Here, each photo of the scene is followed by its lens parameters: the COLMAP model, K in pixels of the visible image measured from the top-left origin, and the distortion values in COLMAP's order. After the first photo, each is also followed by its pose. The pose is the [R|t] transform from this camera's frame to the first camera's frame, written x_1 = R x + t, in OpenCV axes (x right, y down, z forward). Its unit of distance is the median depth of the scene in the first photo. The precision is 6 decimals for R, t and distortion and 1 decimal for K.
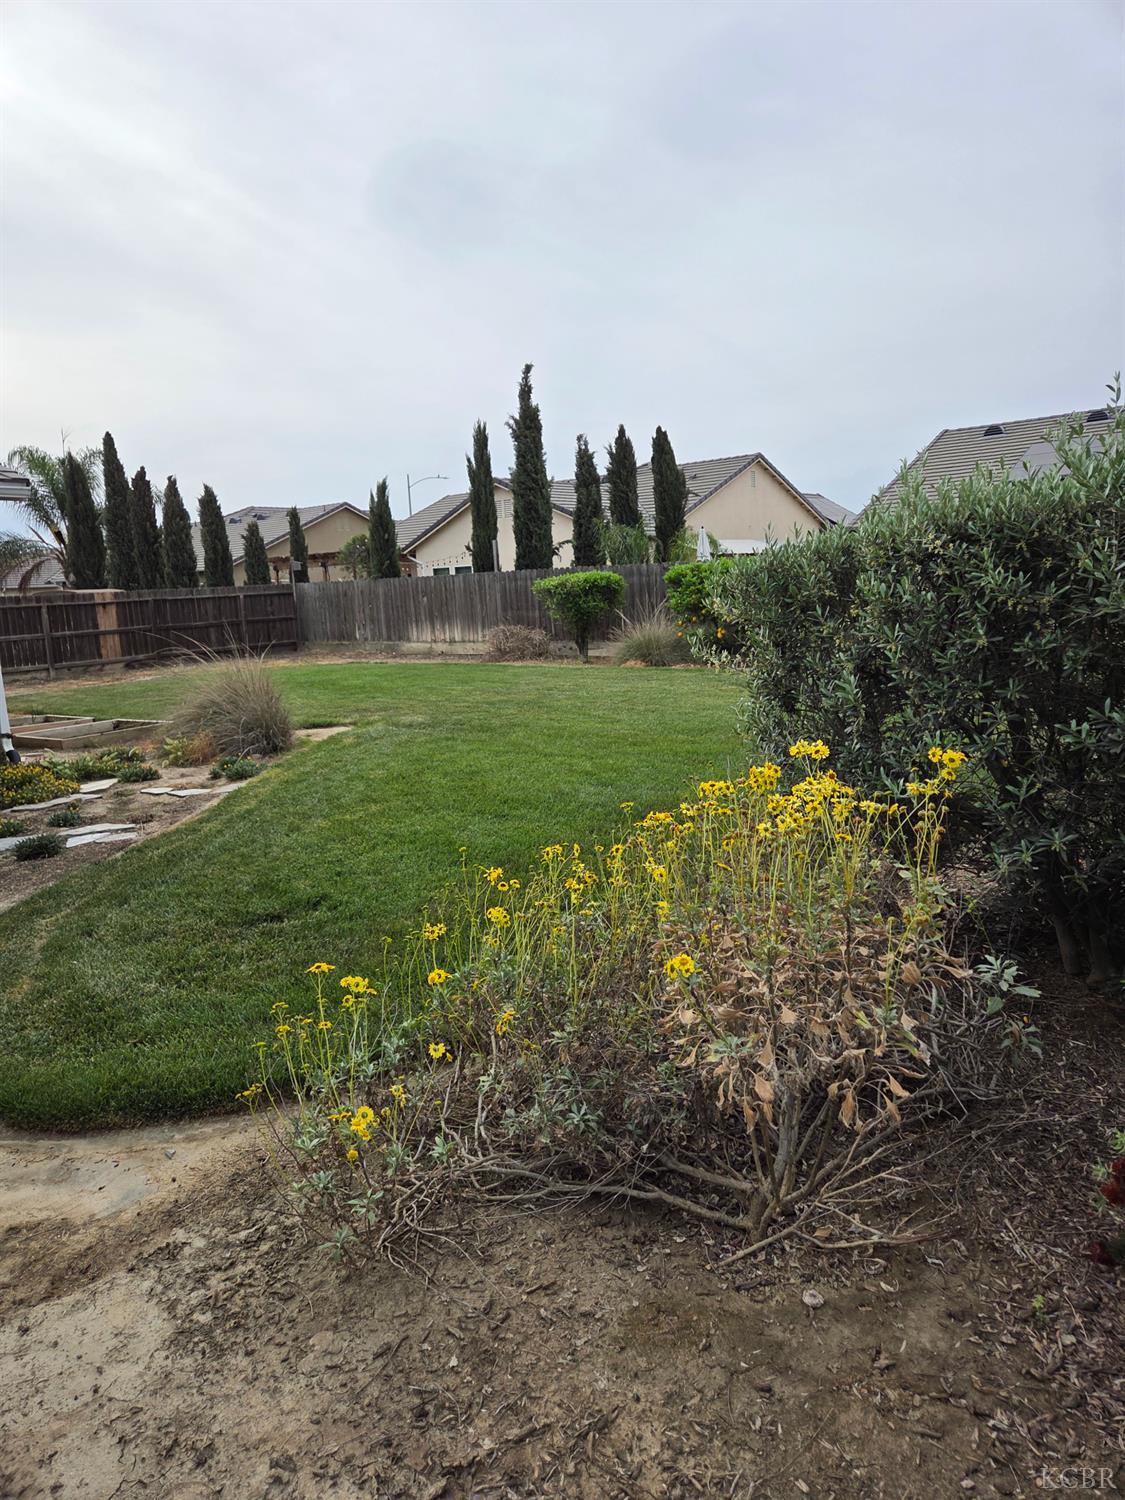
lens RADIAL K [[1003.8, 0, 580.6], [0, 1003.8, 744.2], [0, 0, 1]] dist [0.071928, -0.057479]
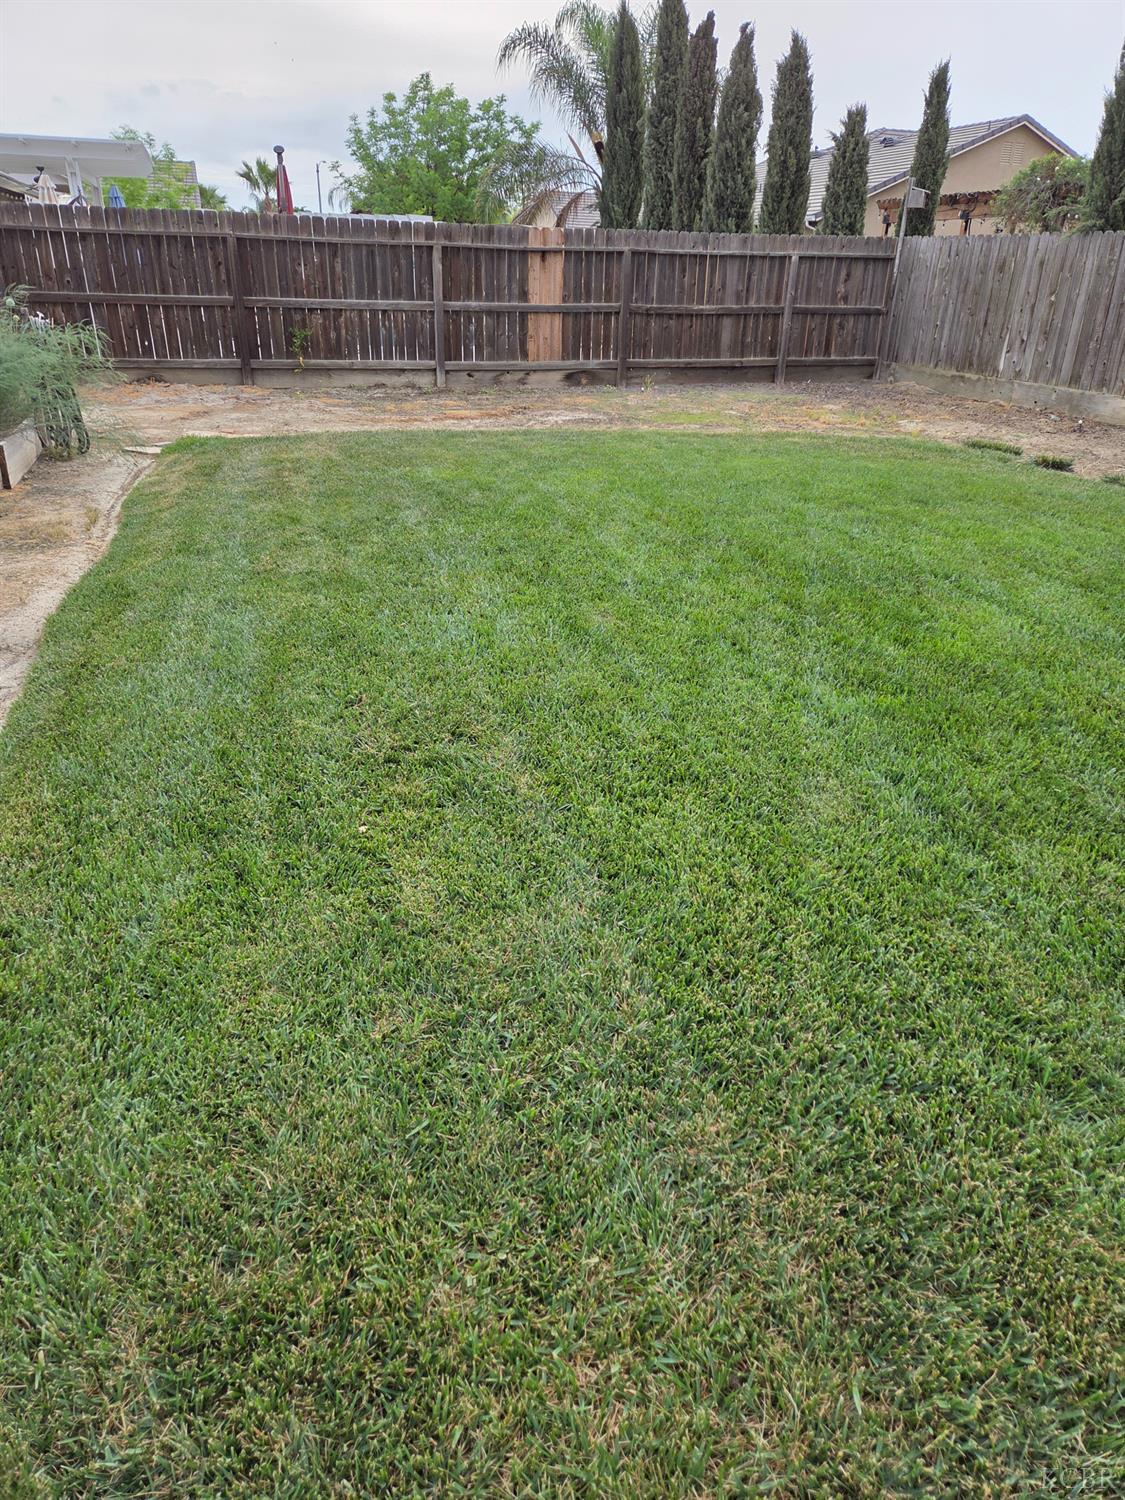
lens RADIAL K [[997.8, 0, 577.2], [0, 997.8, 756.5], [0, 0, 1]] dist [0.078042, -0.067718]
pose [[0.842676, 0.299188, -0.447643, -0.131516], [-0.156033, 0.931421, 0.328799, -0.067372], [0.515317, -0.207224, 0.831569, 0.503549]]
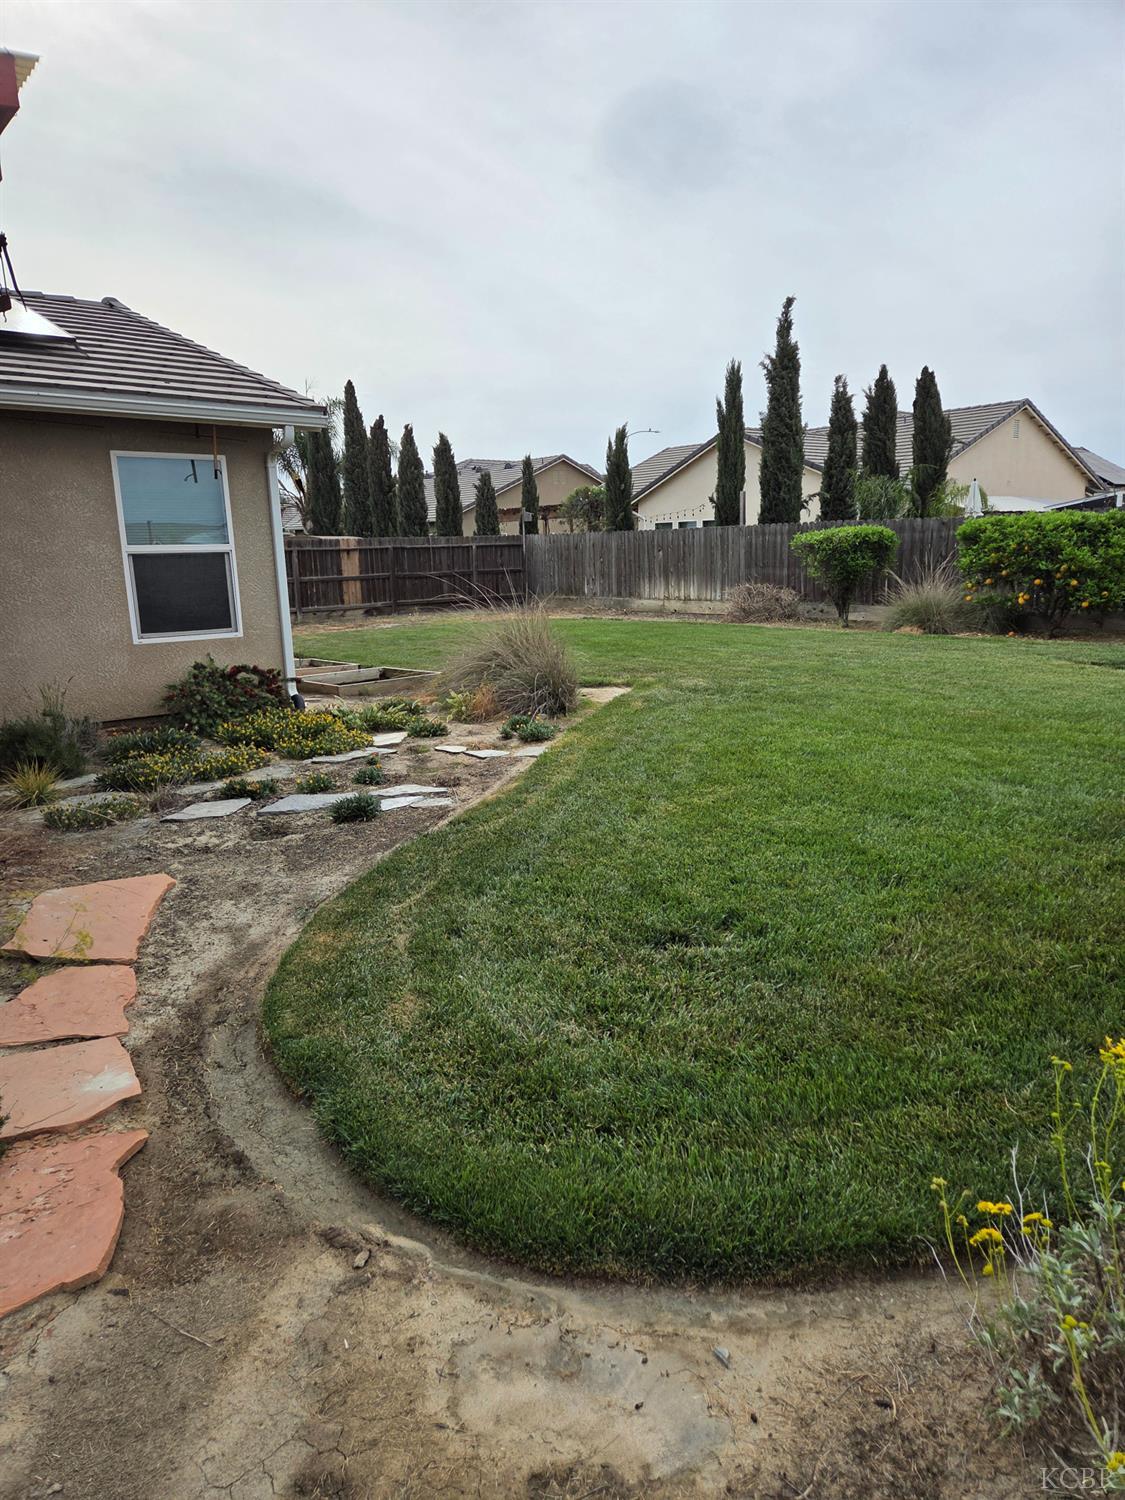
lens RADIAL K [[997.8, 0, 577.2], [0, 997.8, 756.5], [0, 0, 1]] dist [0.078042, -0.067718]
pose [[0.982040, 0.064476, -0.177317, -0.052800], [-0.055288, 0.996883, 0.056280, -0.001743], [0.180393, -0.045466, 0.982543, 0.047170]]
